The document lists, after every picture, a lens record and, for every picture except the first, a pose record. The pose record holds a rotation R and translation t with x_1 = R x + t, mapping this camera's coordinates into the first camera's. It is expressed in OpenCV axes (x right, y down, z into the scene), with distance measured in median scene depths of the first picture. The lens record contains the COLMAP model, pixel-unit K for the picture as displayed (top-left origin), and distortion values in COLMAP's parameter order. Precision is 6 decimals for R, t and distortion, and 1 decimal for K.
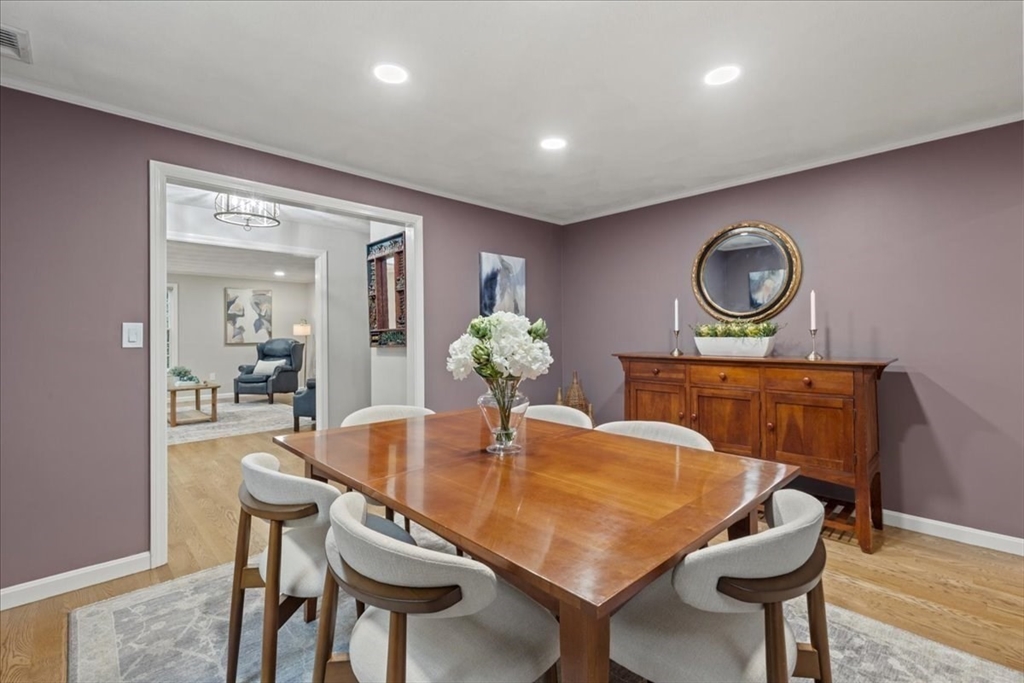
lens RADIAL K [[460.0, 0, 512.0], [0, 460.0, 341.5], [0, 0, 1]] dist [0.009208, 0.000316]
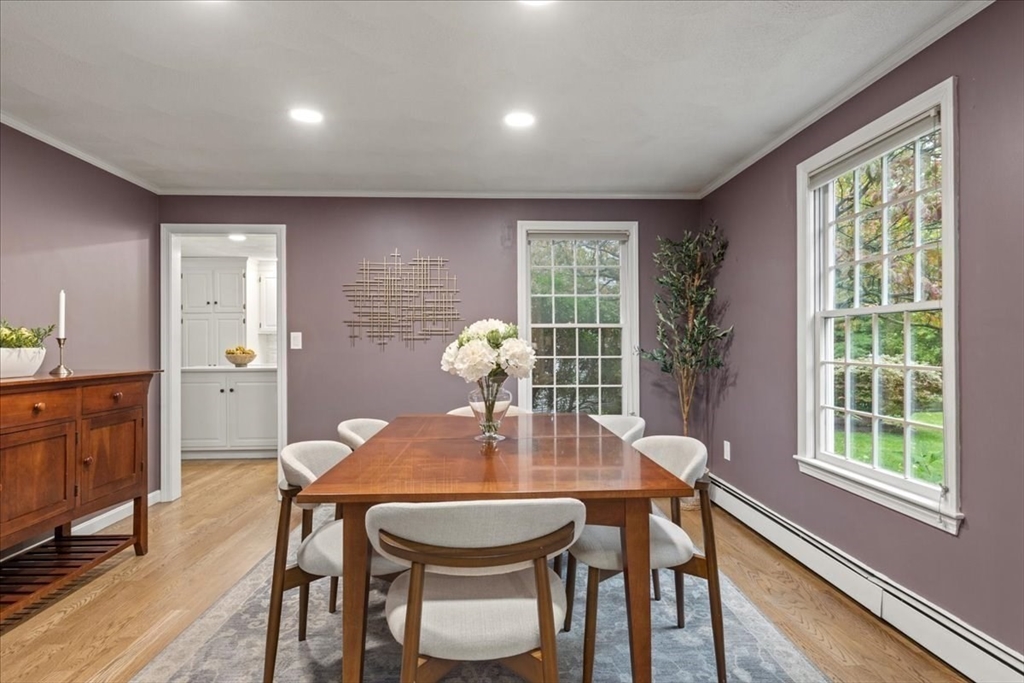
lens RADIAL K [[522.6, 0, 509.2], [0, 522.6, 343.1], [0, 0, 1]] dist [-0.000537, -0.000118]
pose [[-0.759310, 0.010159, 0.650650, -0.511406], [0.015595, 0.999875, 0.002588, -0.006167], [-0.650542, 0.012112, -0.759373, 1.107001]]
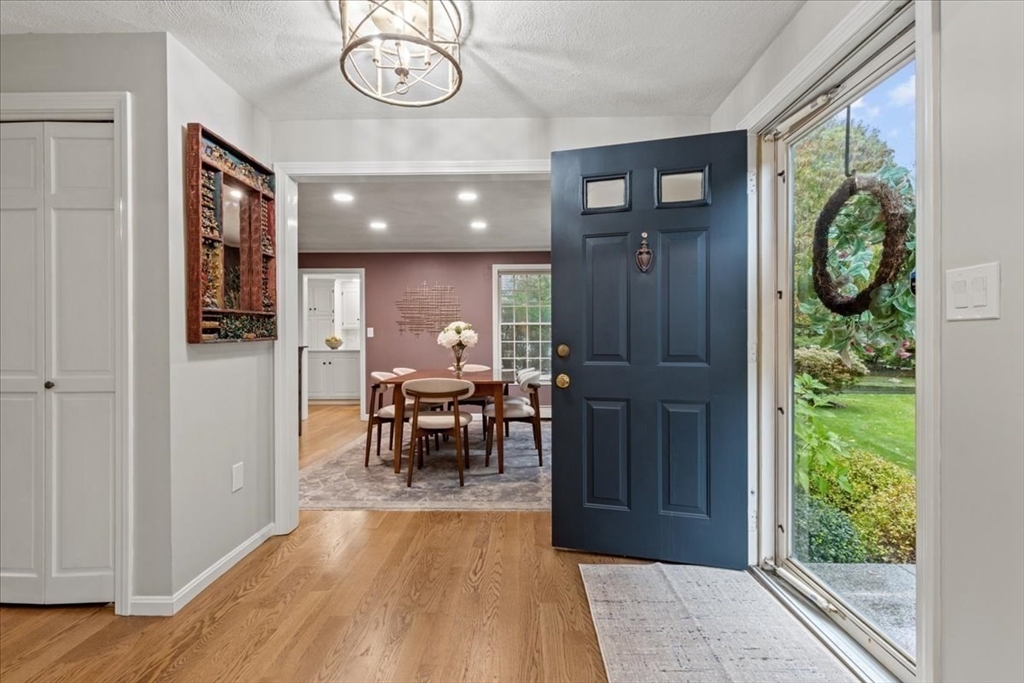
lens RADIAL K [[459.4, 0, 514.7], [0, 459.4, 337.5], [0, 0, 1]] dist [-0.000834, -0.000158]
pose [[-0.719885, 0.011269, 0.694002, -1.164658], [0.015936, 0.999873, 0.000296, 0.015400], [-0.693911, 0.011273, -0.719973, 1.501802]]
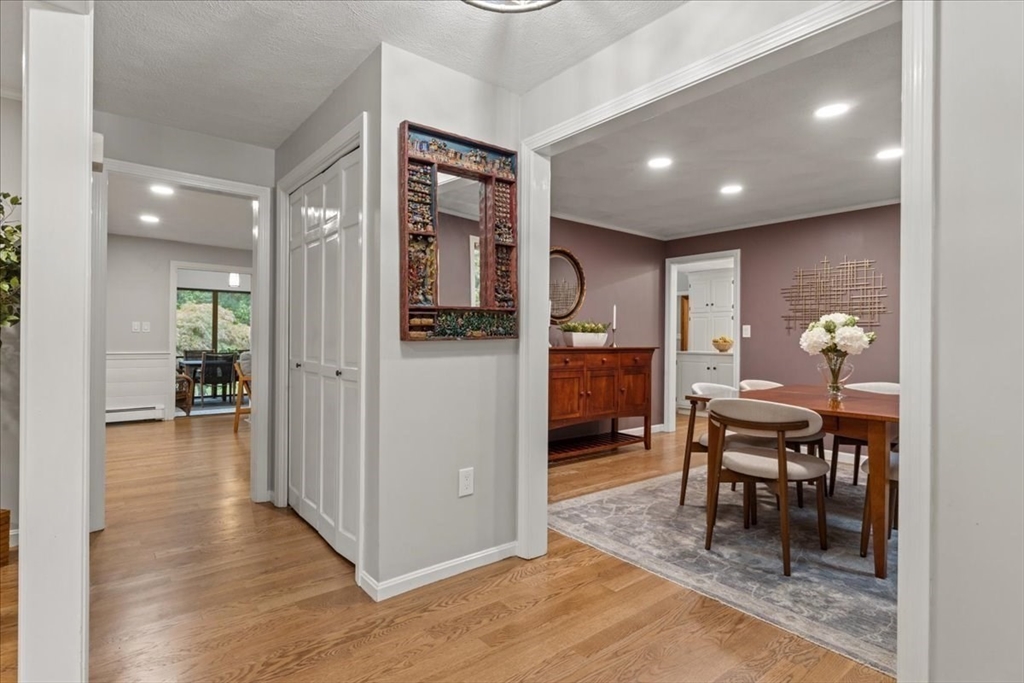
lens RADIAL K [[518.5, 0, 509.9], [0, 518.5, 337.0], [0, 0, 1]] dist [0.000965, -0.000345]
pose [[0.072318, 0.009671, 0.997335, -1.114800], [0.001428, 0.999951, -0.009800, 0.018998], [-0.997381, 0.002133, 0.072301, 1.151697]]
